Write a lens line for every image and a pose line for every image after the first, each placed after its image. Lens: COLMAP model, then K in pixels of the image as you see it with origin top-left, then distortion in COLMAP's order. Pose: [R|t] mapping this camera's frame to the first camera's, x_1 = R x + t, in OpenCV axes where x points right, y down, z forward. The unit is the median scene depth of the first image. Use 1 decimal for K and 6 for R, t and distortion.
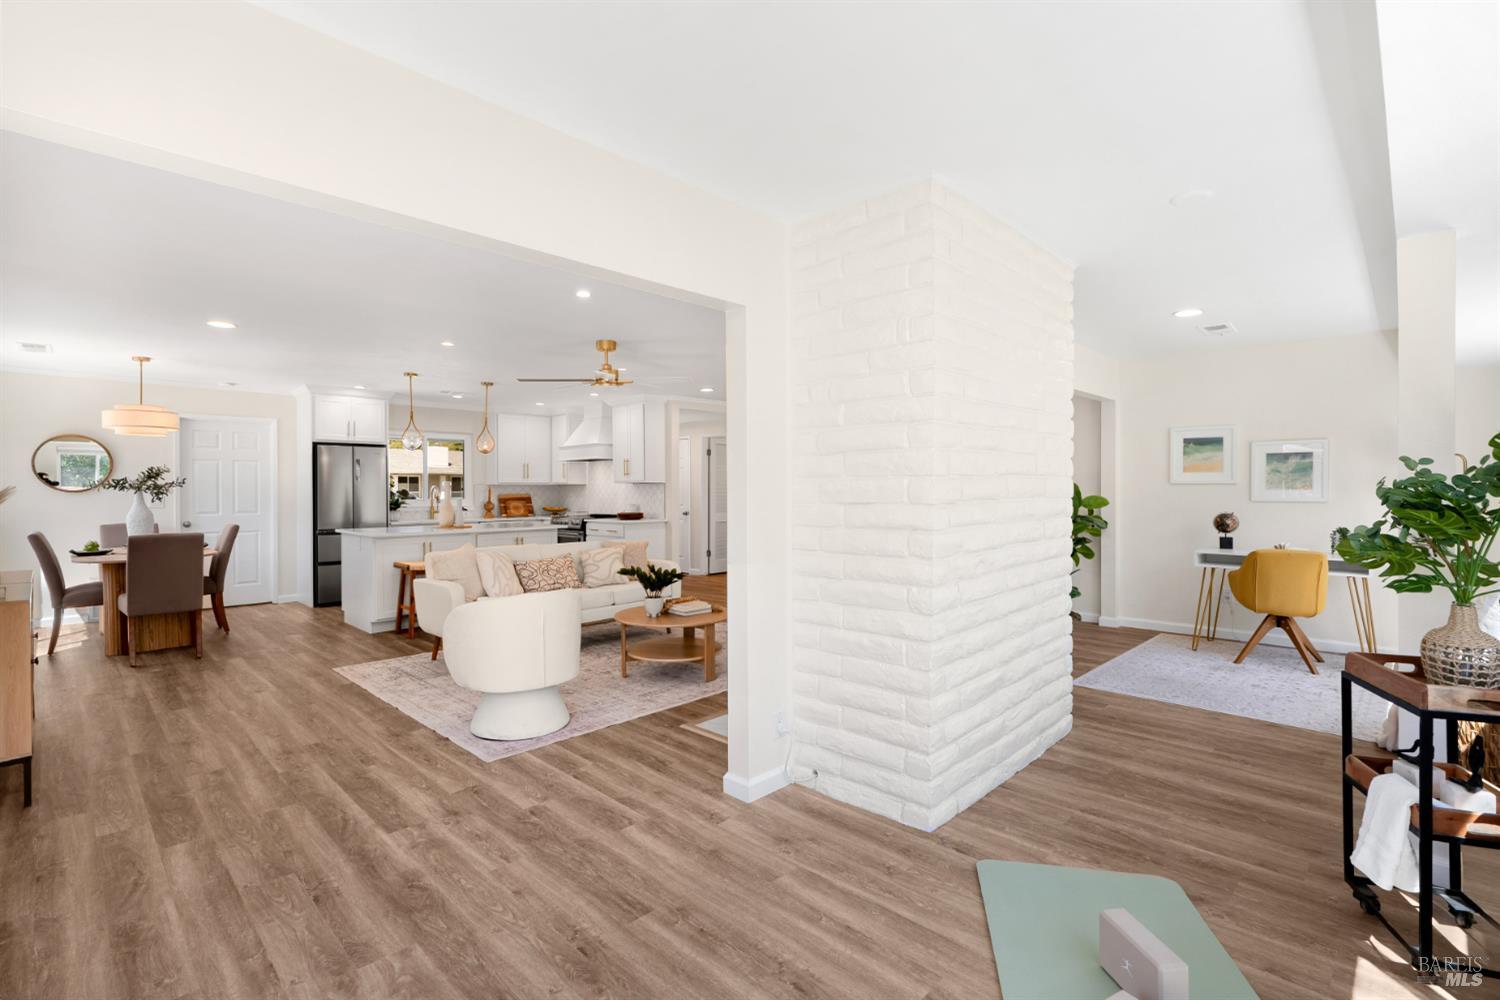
lens RADIAL K [[687.1, 0, 742.2], [0, 687.1, 495.7], [0, 0, 1]] dist [-0.002592, -0.000213]
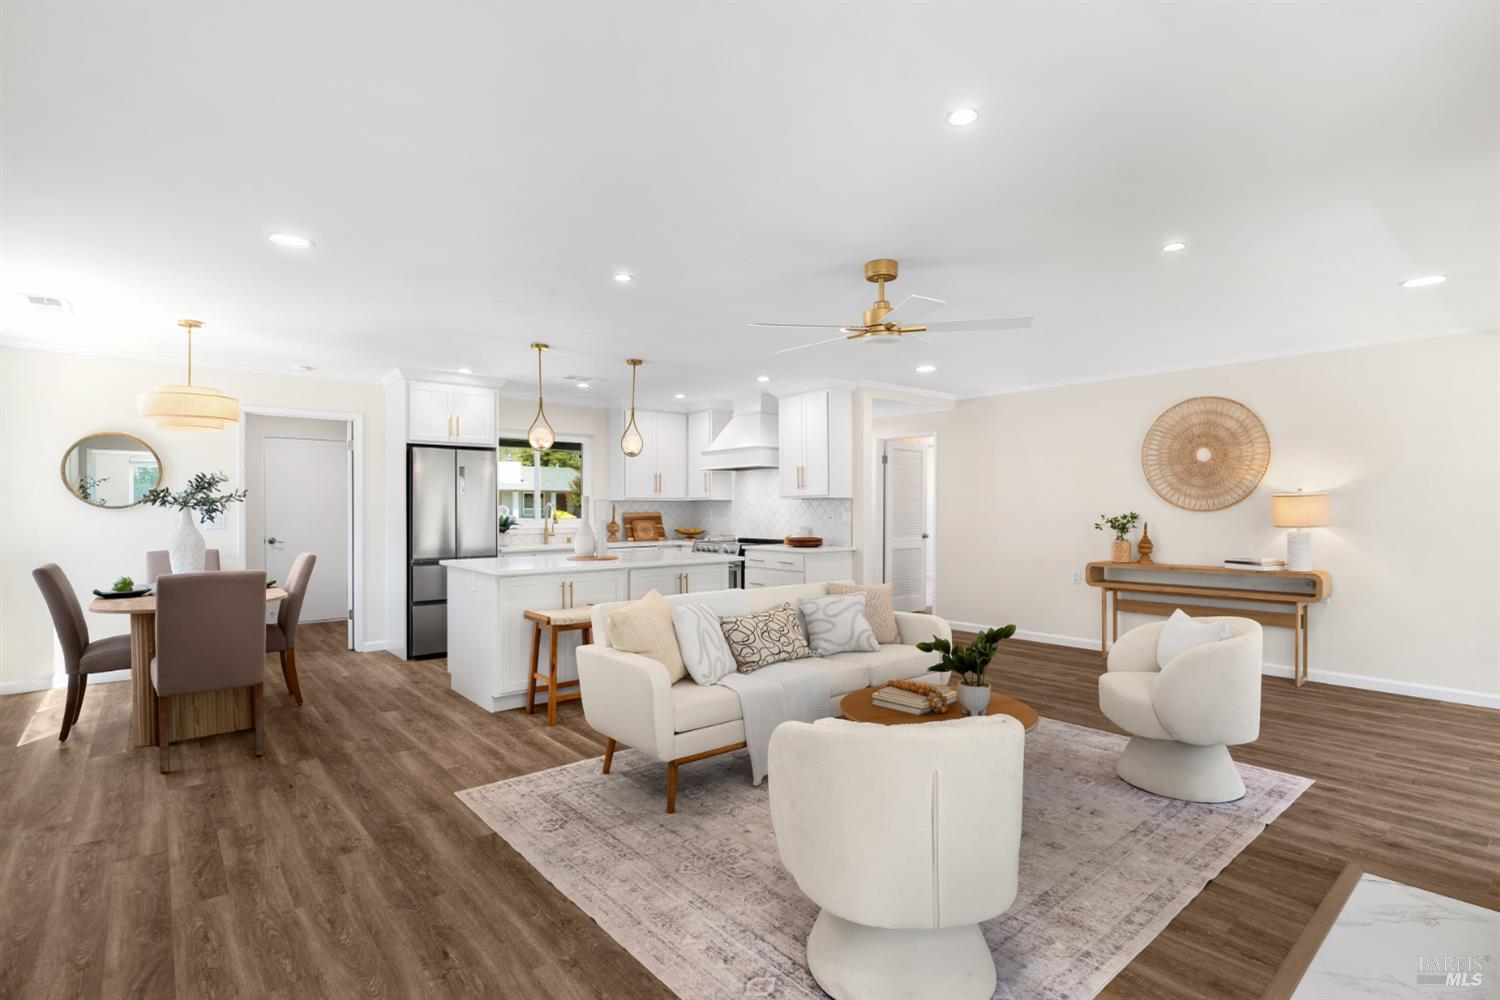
lens RADIAL K [[716.3, 0, 745.0], [0, 716.3, 510.9], [0, 0, 1]] dist [-0.012448, 0.001272]
pose [[0.995719, 0.003409, -0.092370, -0.247883], [-0.003737, 0.999987, -0.003379, -0.002902], [0.092357, 0.003710, 0.995719, 0.340446]]
